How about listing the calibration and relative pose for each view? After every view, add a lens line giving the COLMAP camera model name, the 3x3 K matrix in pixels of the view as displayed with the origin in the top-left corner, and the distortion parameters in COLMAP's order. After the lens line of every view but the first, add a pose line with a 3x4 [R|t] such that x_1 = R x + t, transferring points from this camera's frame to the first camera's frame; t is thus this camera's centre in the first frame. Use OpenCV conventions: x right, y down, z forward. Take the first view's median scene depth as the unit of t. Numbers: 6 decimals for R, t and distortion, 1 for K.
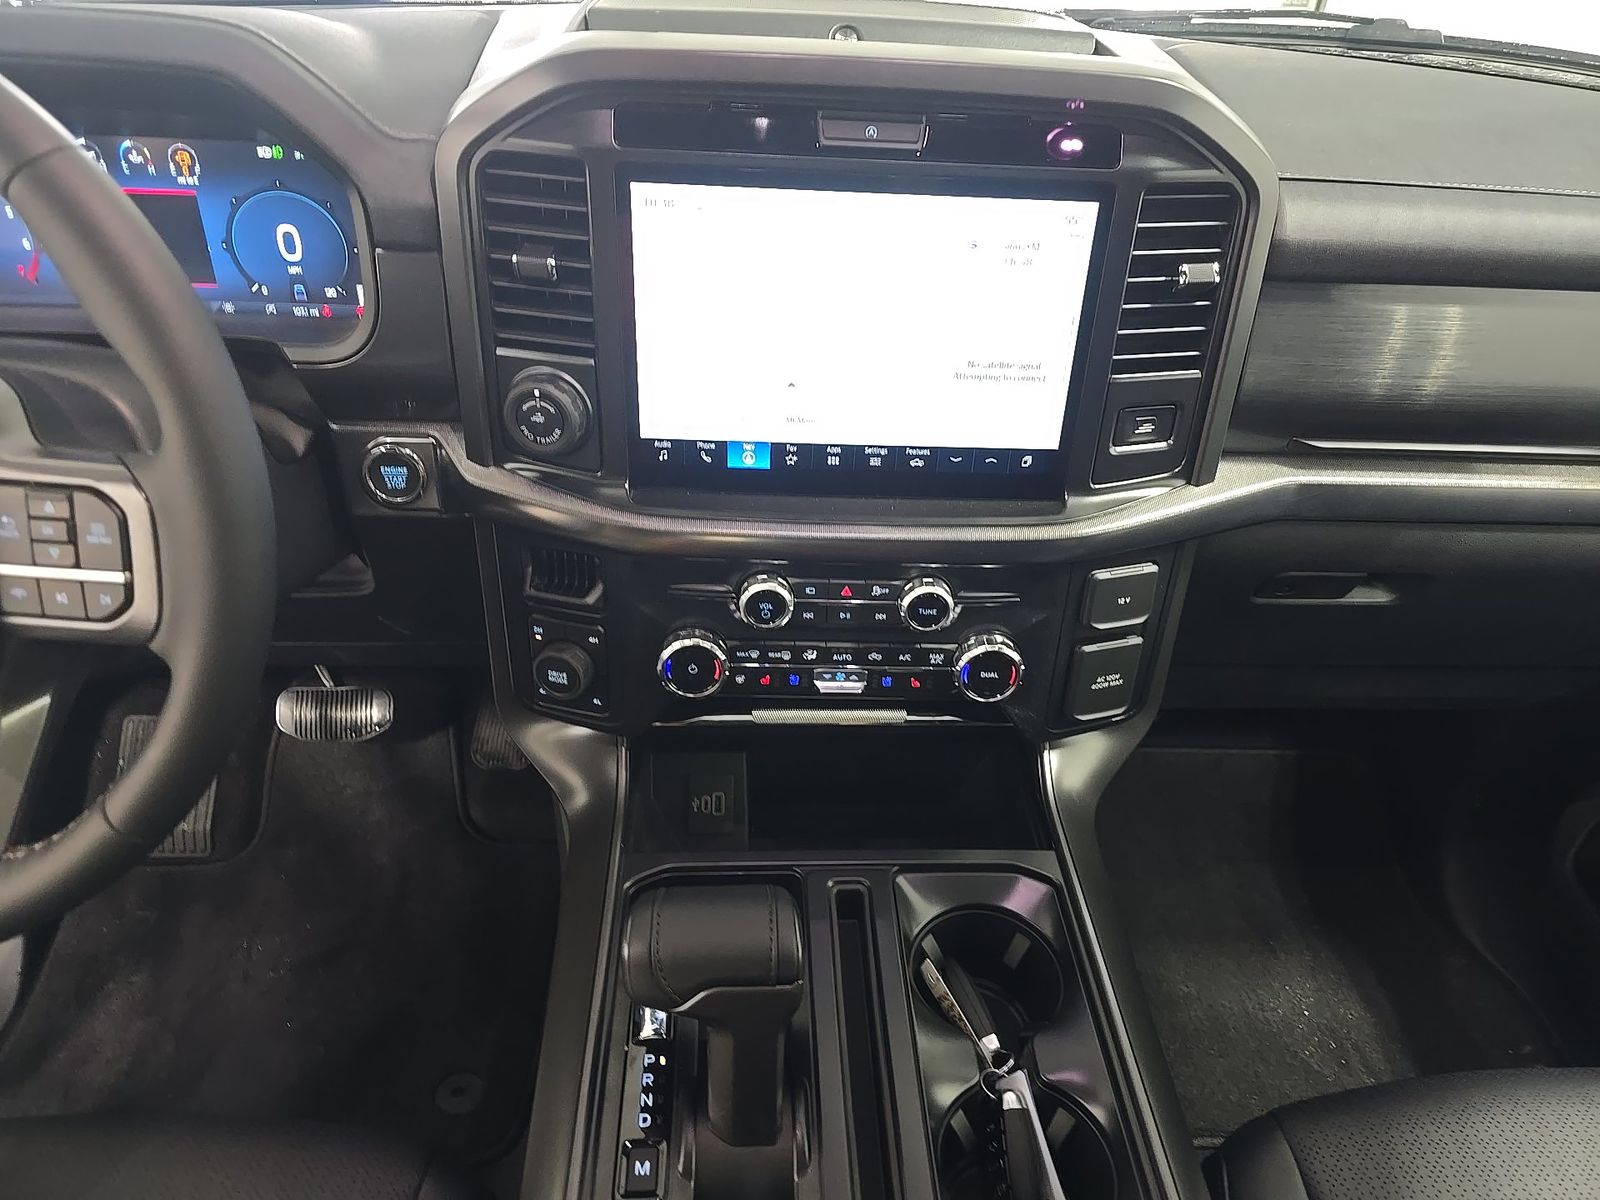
lens RADIAL K [[1087.8, 0, 800.0], [0, 1087.8, 600.0], [0, 0, 1]] dist [0.016098, -0.001853]
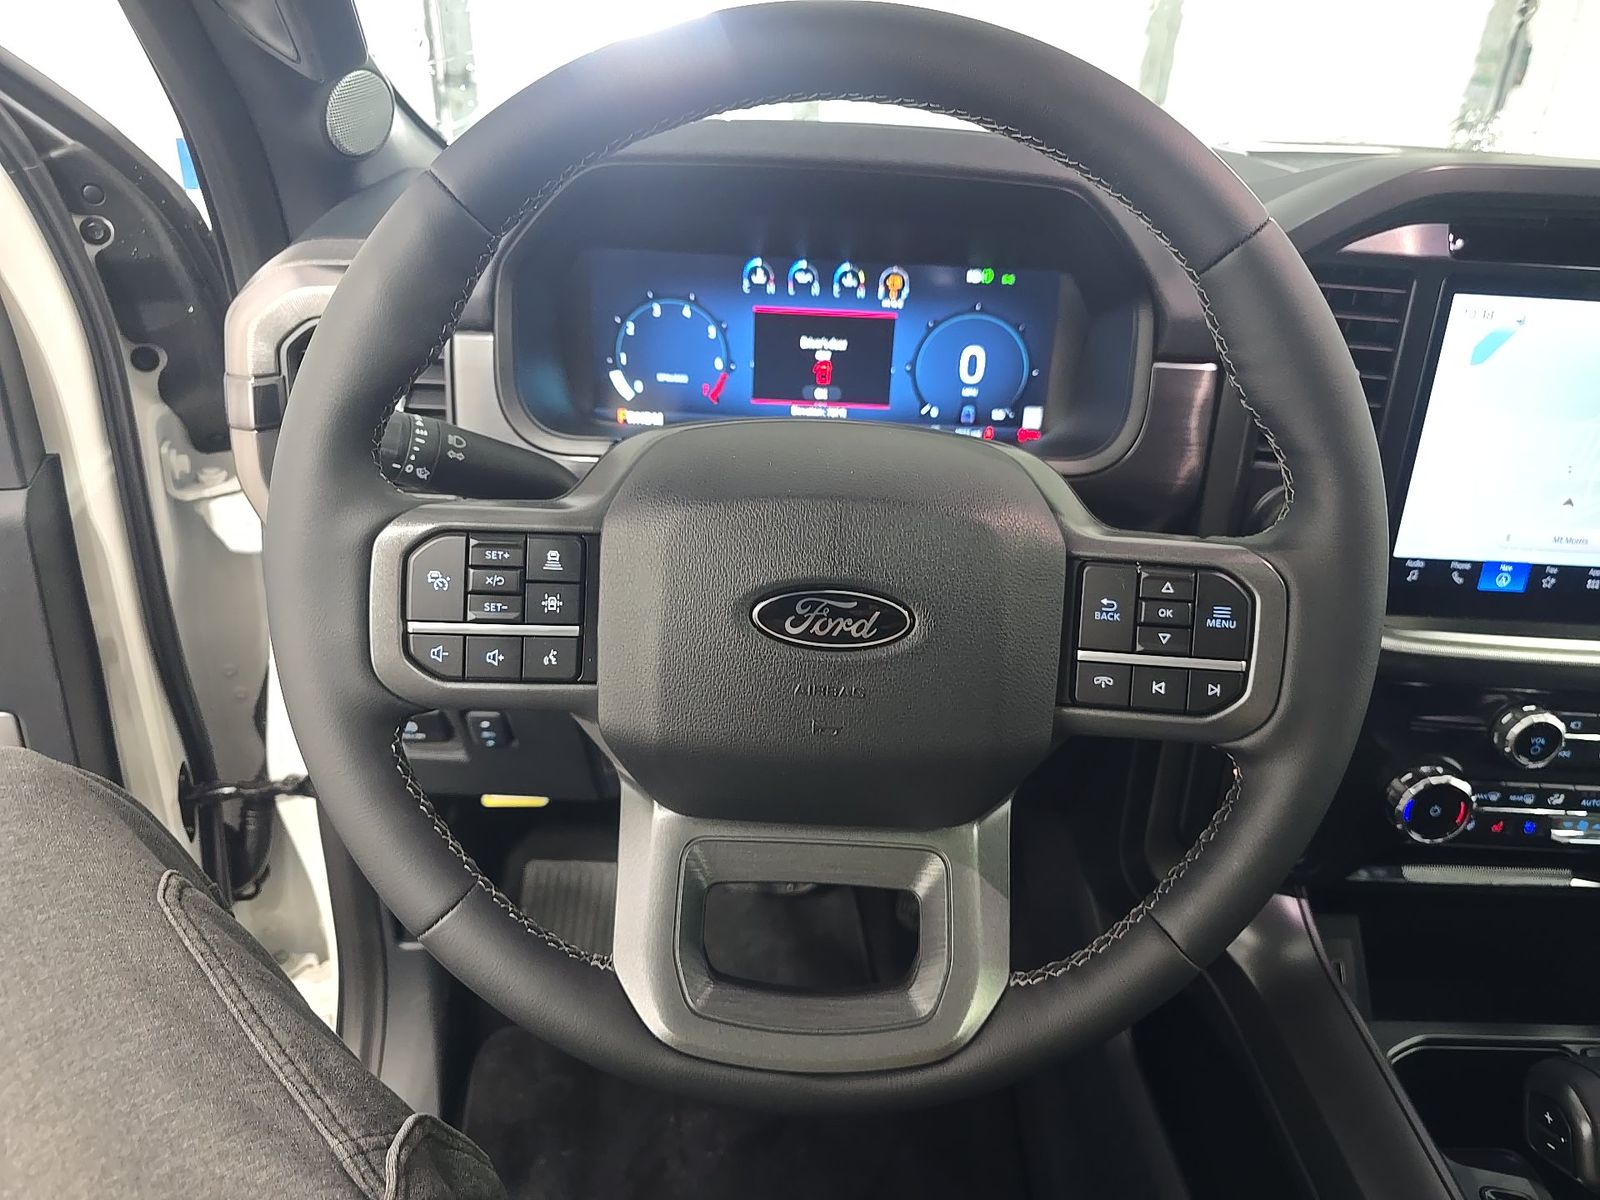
lens RADIAL K [[1087.8, 0, 800.0], [0, 1087.8, 600.0], [0, 0, 1]] dist [0.016098, -0.001853]
pose [[0.999419, 0.015499, -0.030359, -0.617959], [-0.020639, 0.983979, -0.177088, 0.064657], [0.027128, 0.177611, 0.983727, 0.062967]]
